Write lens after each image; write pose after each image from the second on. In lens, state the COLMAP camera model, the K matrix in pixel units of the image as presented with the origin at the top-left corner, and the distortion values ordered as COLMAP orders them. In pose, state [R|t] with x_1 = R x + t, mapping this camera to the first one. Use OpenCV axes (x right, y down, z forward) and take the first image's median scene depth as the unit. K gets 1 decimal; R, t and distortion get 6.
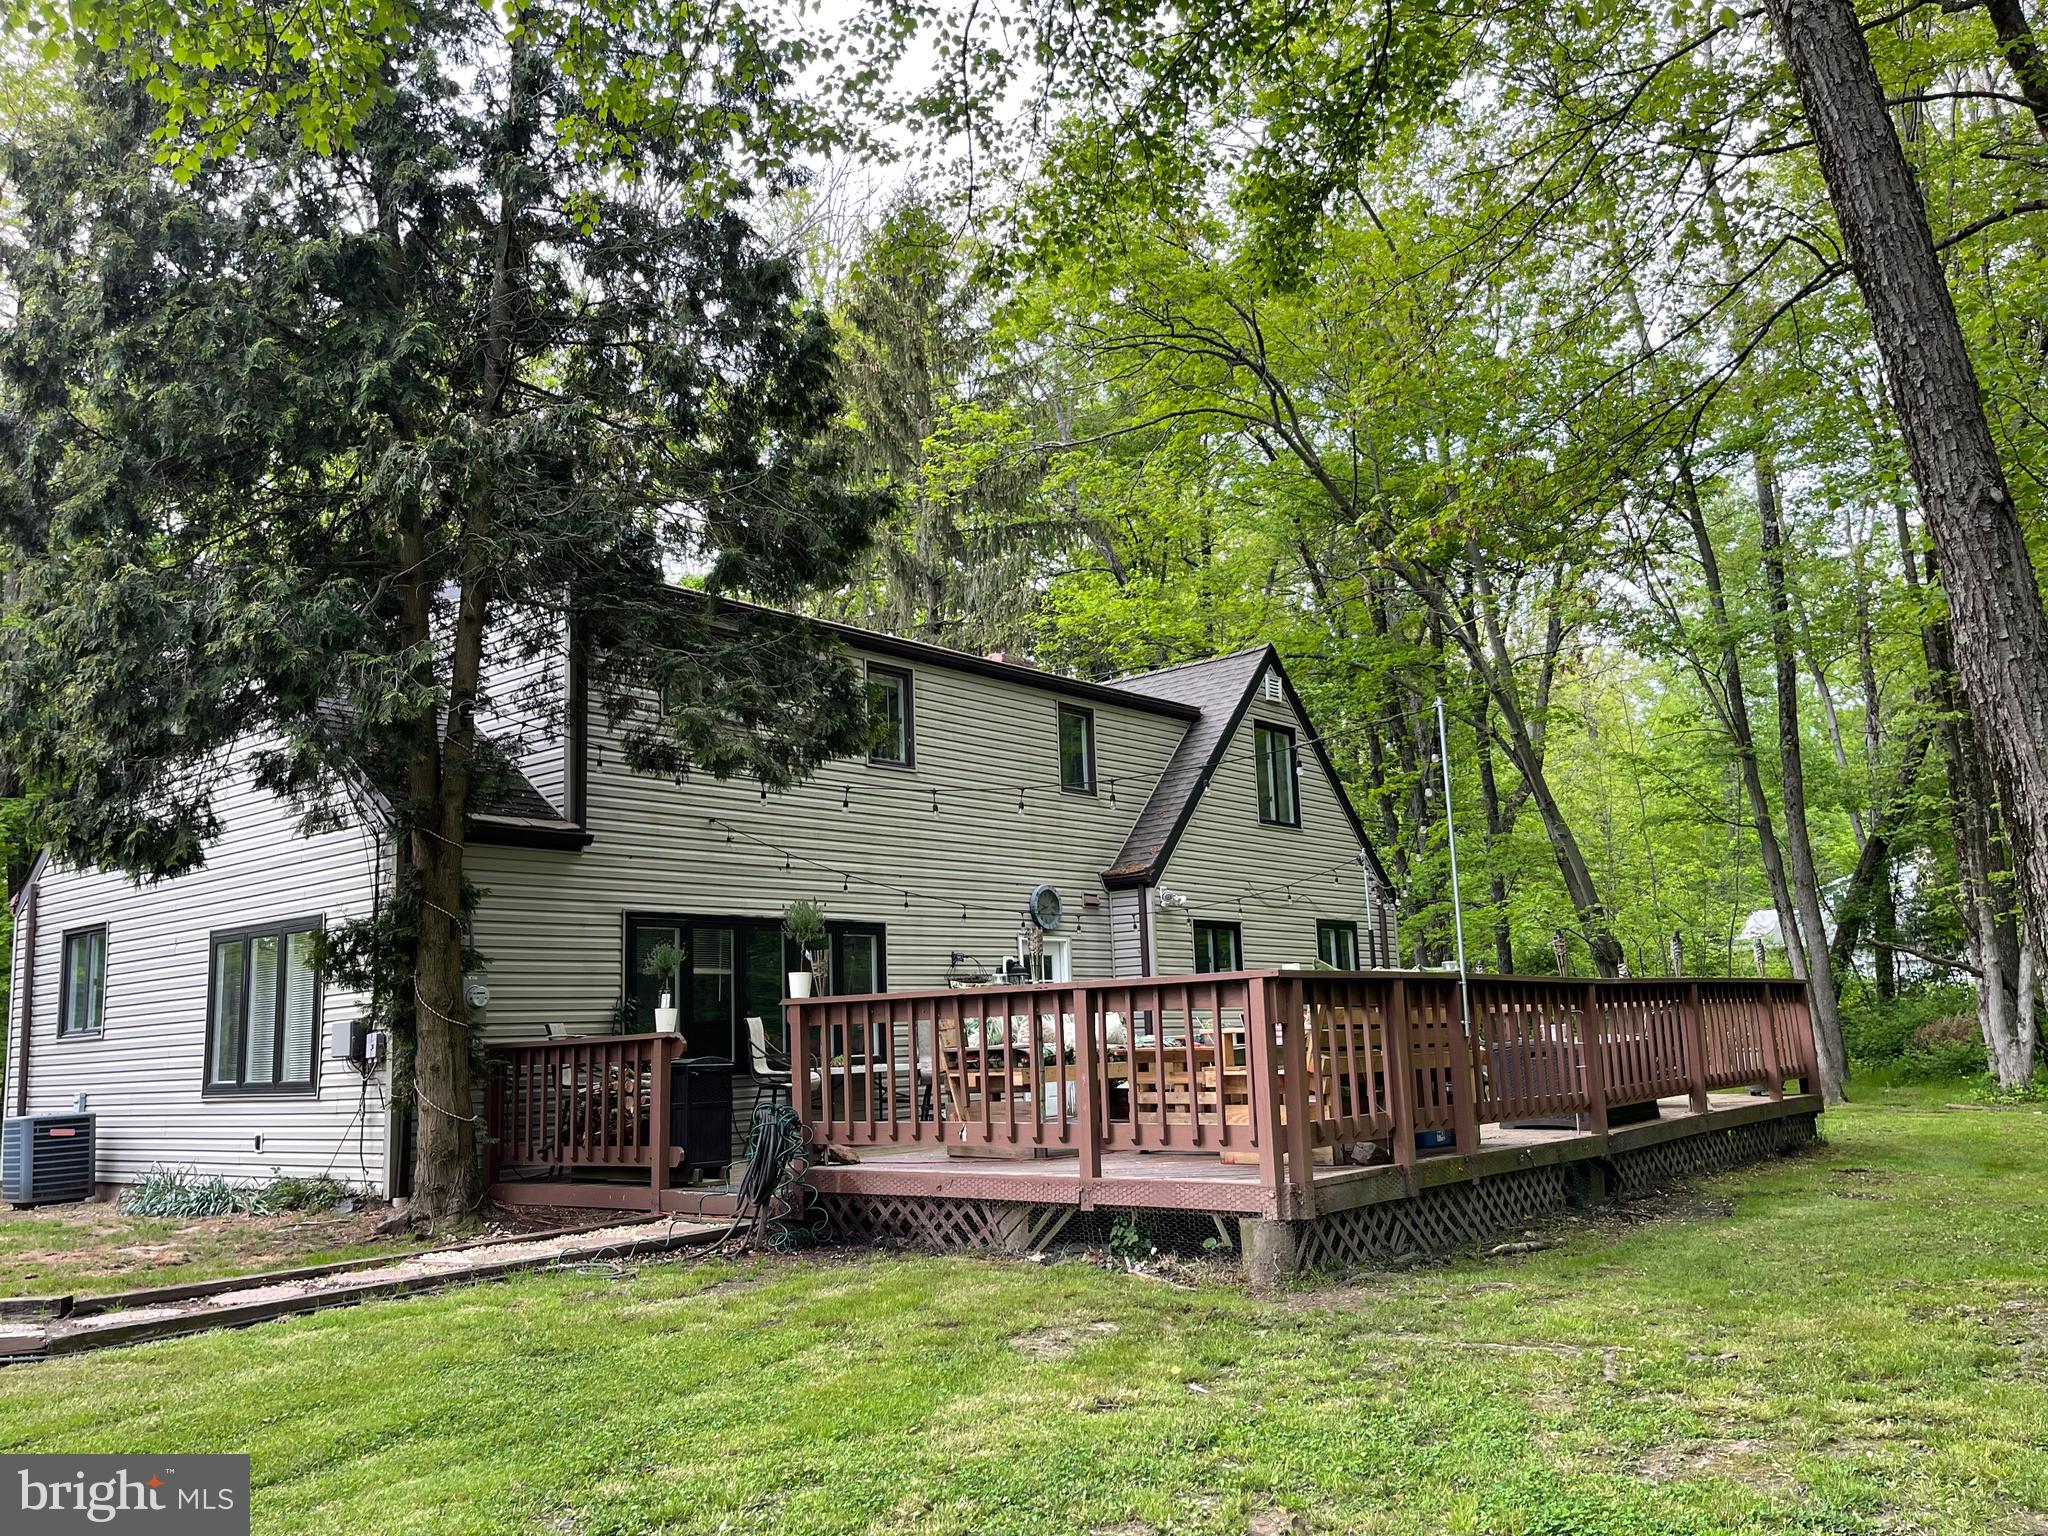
lens RADIAL K [[1620.9, 0, 1024.9], [0, 1620.9, 767.8], [0, 0, 1]] dist [0.015158, 0.007606]
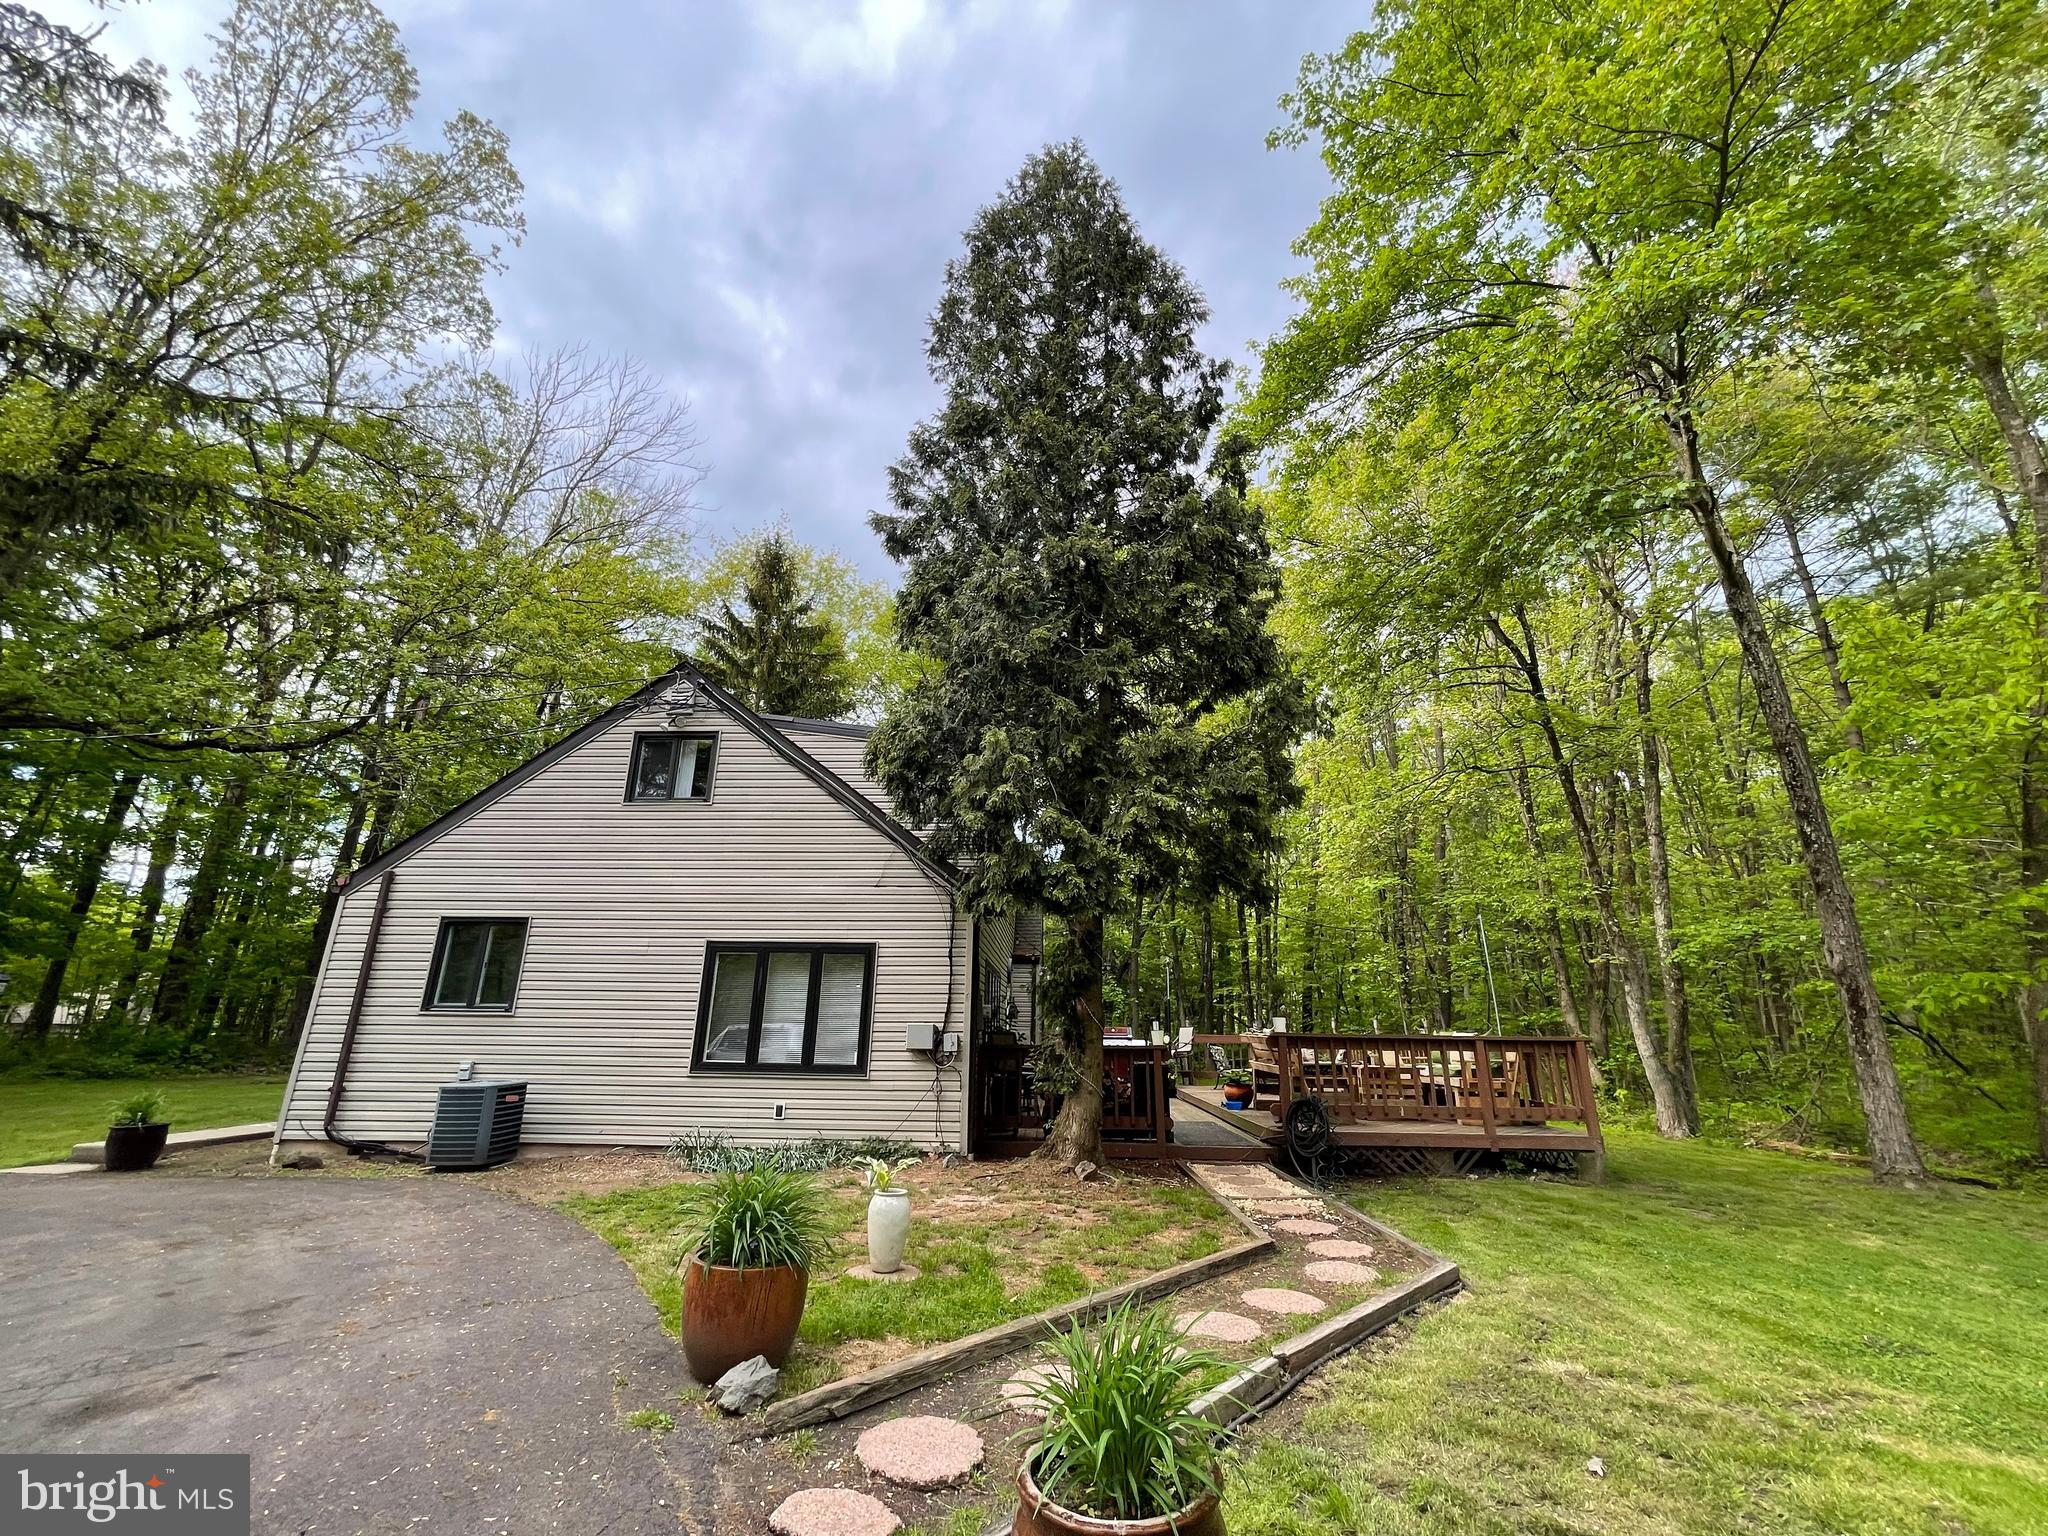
lens RADIAL K [[825.1, 0, 1024.2], [0, 825.1, 769.2], [0, 0, 1]] dist [-0.004482, -0.000143]
pose [[0.792431, 0.232454, 0.563931, -0.756114], [-0.144261, 0.969730, -0.197011, 0.064934], [-0.592657, 0.074765, 0.801978, 0.328079]]
